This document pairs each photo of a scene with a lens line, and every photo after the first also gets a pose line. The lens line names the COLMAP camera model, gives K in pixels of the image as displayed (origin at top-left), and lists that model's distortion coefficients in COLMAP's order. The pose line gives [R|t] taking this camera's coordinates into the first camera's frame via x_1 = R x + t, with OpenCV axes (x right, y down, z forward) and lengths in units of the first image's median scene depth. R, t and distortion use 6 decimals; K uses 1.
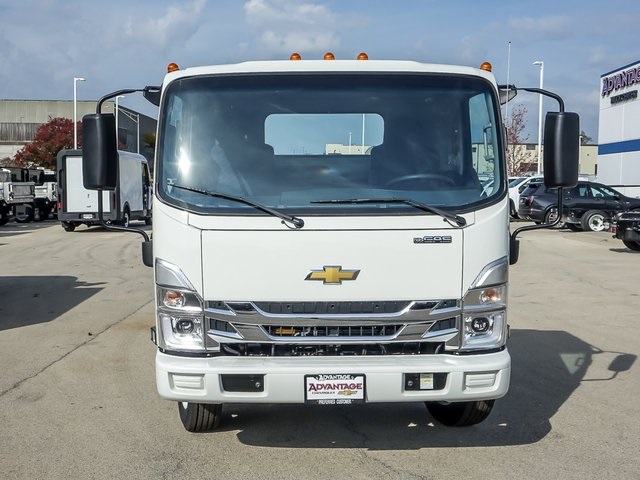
lens RADIAL K [[820.1, 0, 295.2], [0, 820.1, 241.0], [0, 0, 1]] dist [0.008840, 0.030706]
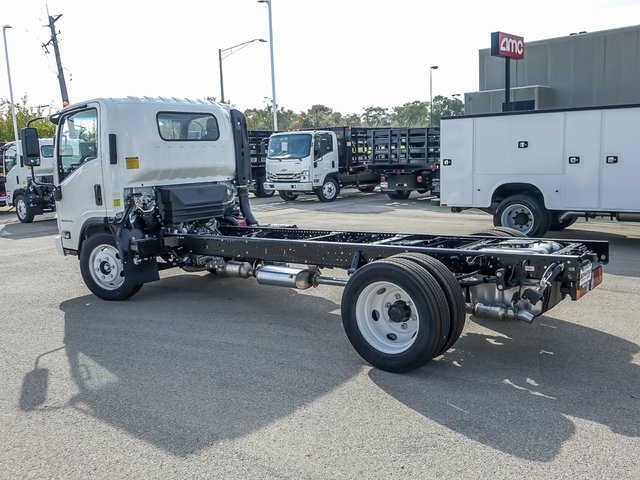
lens RADIAL K [[596.0, 0, 320.0], [0, 596.0, 240.0], [0, 0, 1]] dist [-0.007249, 0.000354]
pose [[-0.622529, 0.135211, -0.770828, 0.973786], [-0.012234, 0.983160, 0.182336, -0.150529], [0.782501, 0.122940, -0.610392, 2.320949]]
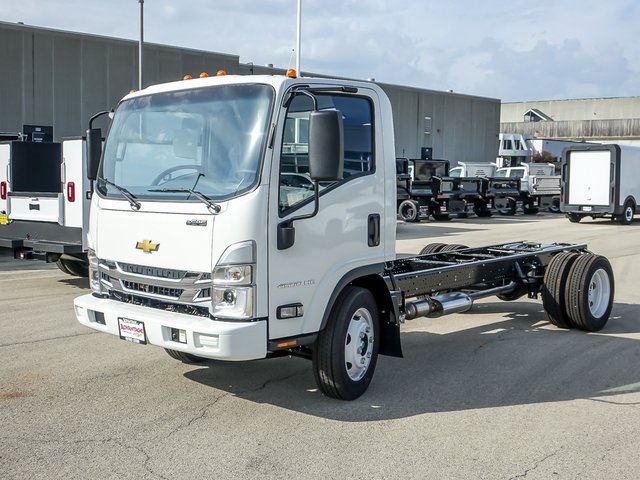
lens RADIAL K [[788.7, 0, 320.0], [0, 788.7, 240.0], [0, 0, 1]] dist [-0.025926, -0.034898]
pose [[0.730211, 0.059867, -0.680594, 0.965074], [-0.052859, 0.998118, 0.031085, -0.019425], [0.681174, 0.013276, 0.732001, 0.227760]]
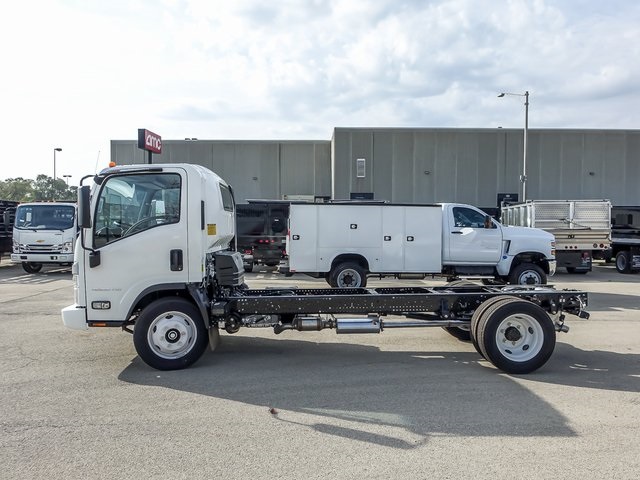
lens RADIAL K [[519.1, 0, 320.0], [0, 519.1, 240.0], [0, 0, 1]] dist [-0.001392, 0.000613]
pose [[0.027507, 0.026786, -0.999263, 1.388925], [-0.067325, 0.997421, 0.024883, -0.095959], [0.997352, 0.066591, 0.029240, 1.393275]]
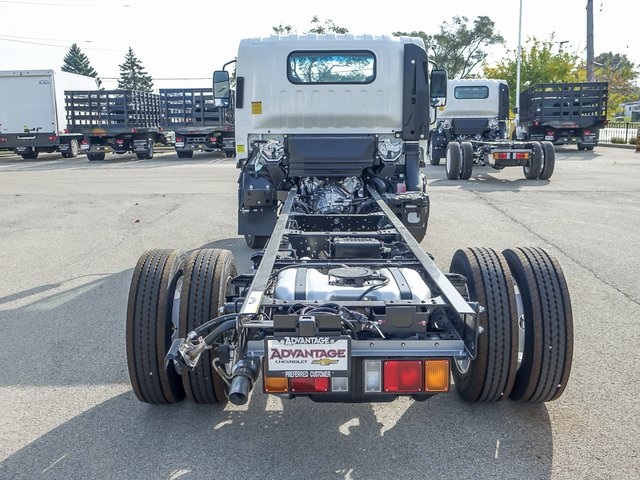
lens RADIAL K [[637.0, 0, 320.0], [0, 637.0, 240.0], [0, 0, 1]] dist [-0.027305, -0.014717]
pose [[-0.999941, 0.010865, 0.000336, 0.072012], [0.010570, 0.964678, 0.263218, -0.155274], [0.002536, 0.263206, -0.964736, 2.531304]]
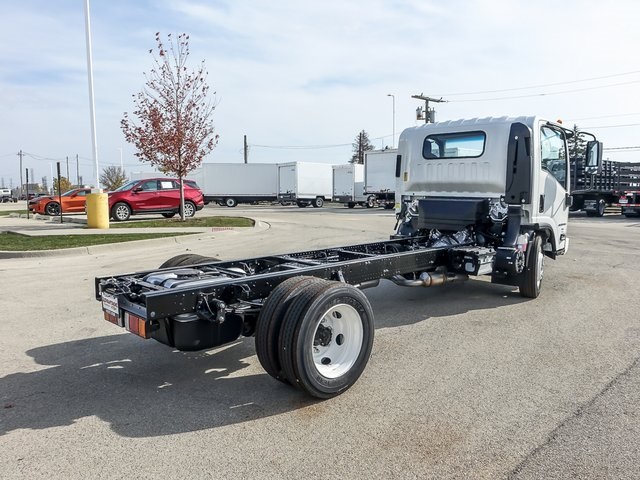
lens RADIAL K [[496.6, 0, 320.0], [0, 496.6, 240.0], [0, 0, 1]] dist [-0.031559, -0.001194]
pose [[-0.706761, -0.076653, 0.703288, -0.643269], [0.057584, 0.984581, 0.165180, -0.144484], [-0.705105, 0.157241, -0.691449, 2.374192]]
